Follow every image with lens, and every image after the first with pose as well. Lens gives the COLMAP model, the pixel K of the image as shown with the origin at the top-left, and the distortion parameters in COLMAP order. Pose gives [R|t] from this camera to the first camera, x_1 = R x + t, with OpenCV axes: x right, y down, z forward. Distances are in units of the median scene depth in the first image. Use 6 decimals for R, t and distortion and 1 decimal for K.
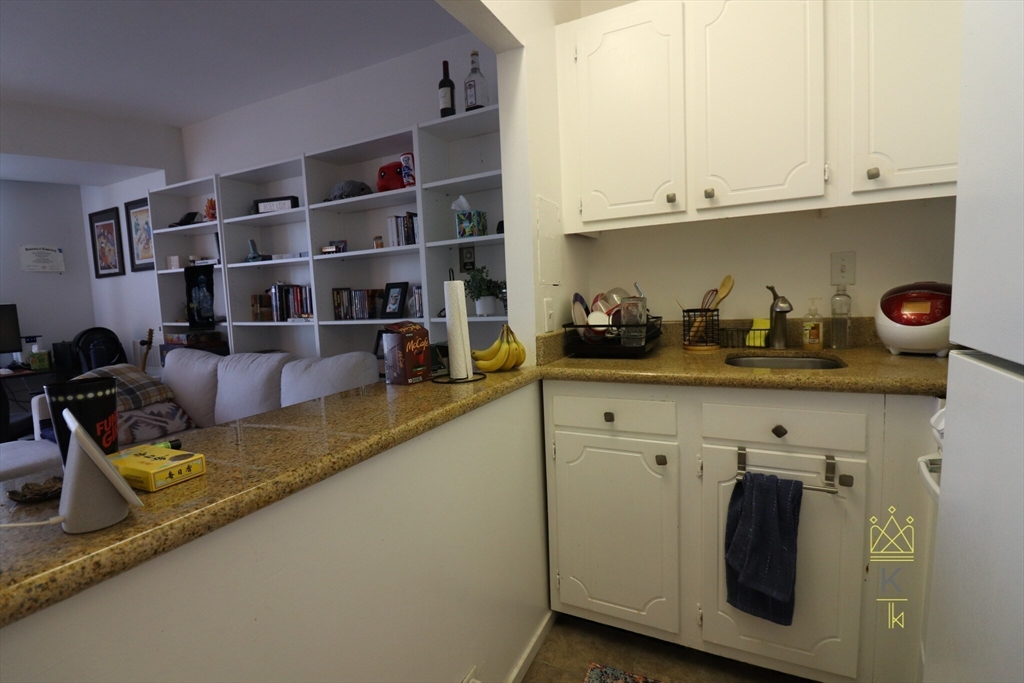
lens RADIAL K [[471.4, 0, 514.5], [0, 471.4, 336.9], [0, 0, 1]] dist [-0.007738, -0.005867]
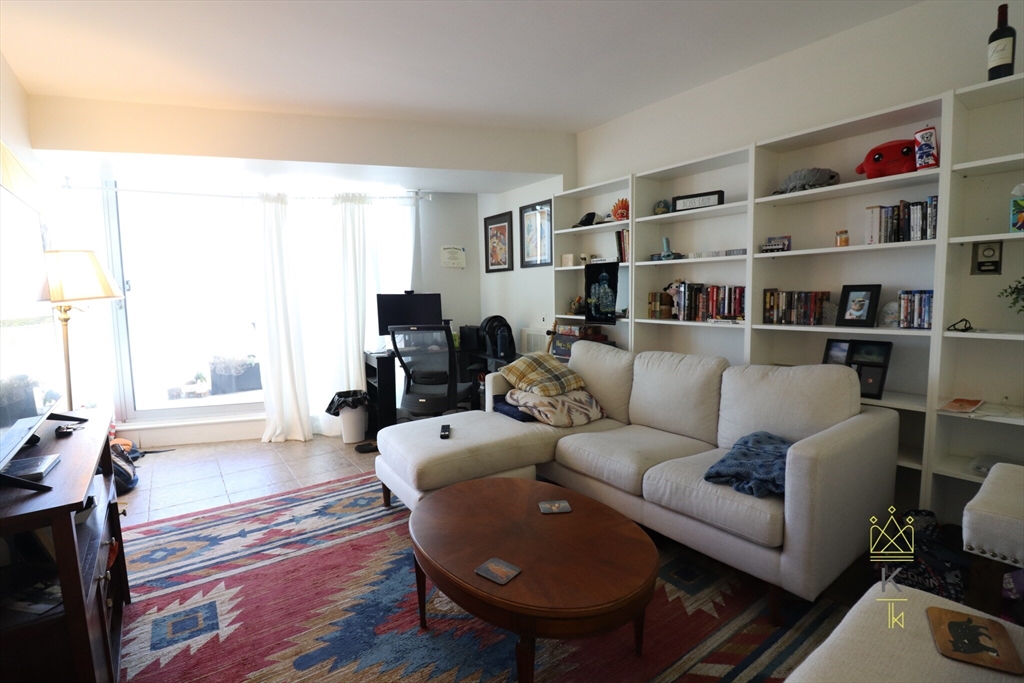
lens RADIAL K [[471.4, 0, 514.7], [0, 471.4, 339.7], [0, 0, 1]] dist [-0.007738, -0.005867]
pose [[0.888386, 0.072937, -0.453266, -0.437818], [-0.063936, 0.997334, 0.035172, -0.006187], [0.454623, -0.002267, 0.890681, -0.042315]]
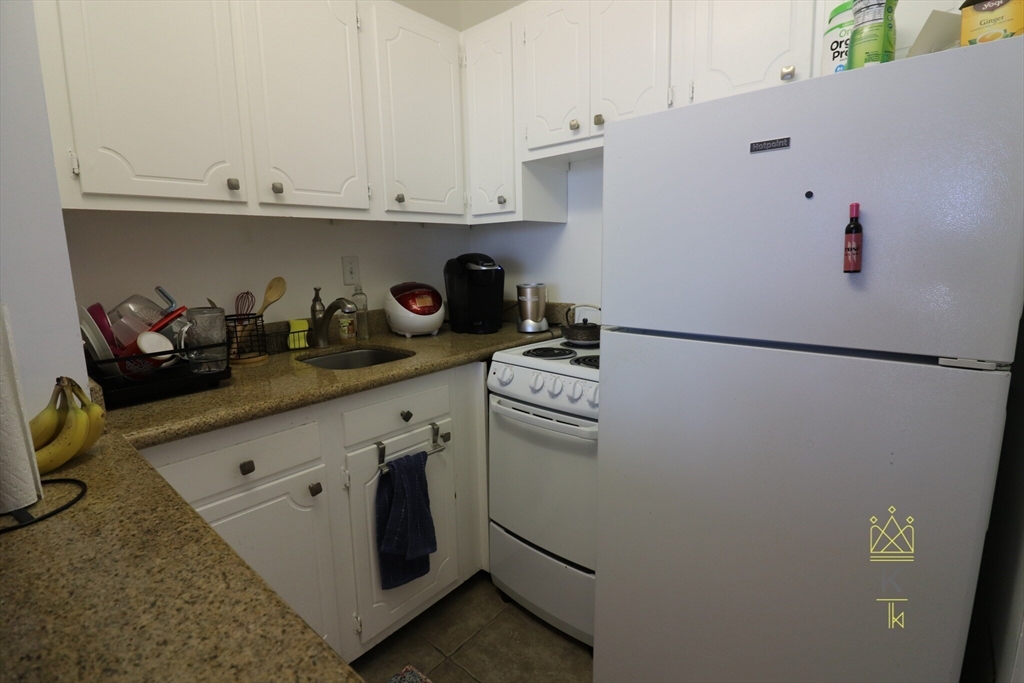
lens RADIAL K [[471.4, 0, 512.5], [0, 471.4, 333.4], [0, 0, 1]] dist [-0.007738, -0.005867]
pose [[0.255023, -0.120627, 0.959381, -0.217170], [0.106145, 0.989684, 0.096222, -0.039831], [-0.961091, 0.077295, 0.265196, 0.205110]]
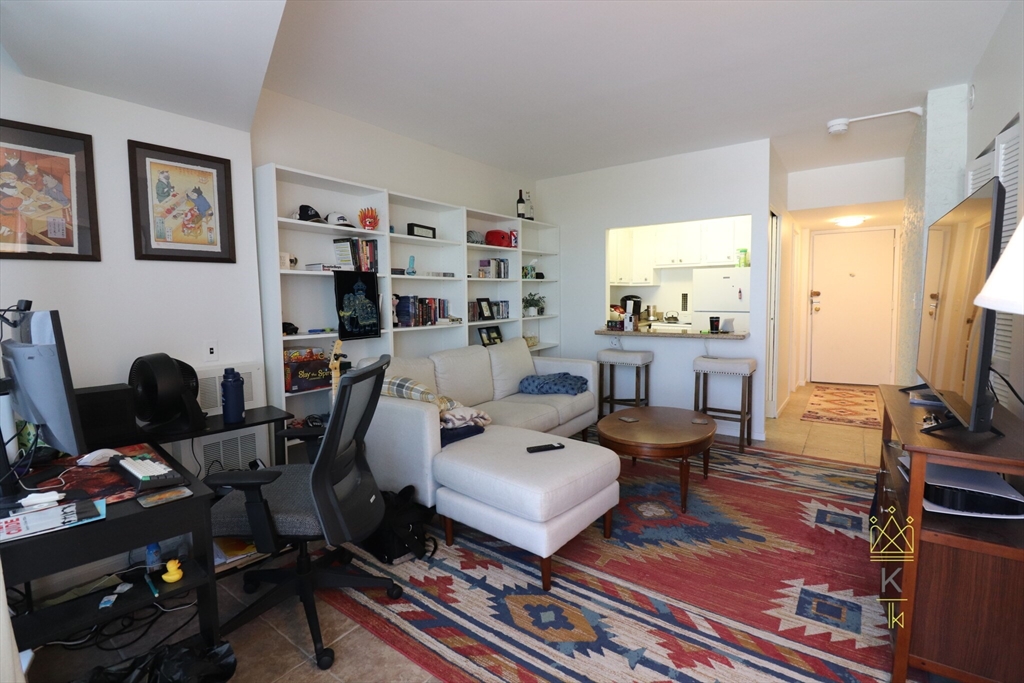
lens RADIAL K [[471.4, 0, 514.1], [0, 471.4, 335.5], [0, 0, 1]] dist [-0.007738, -0.005867]
pose [[0.168497, -0.040018, 0.984890, -1.928340], [0.101299, 0.994588, 0.023082, -0.016120], [-0.980483, 0.095880, 0.171638, 0.662157]]
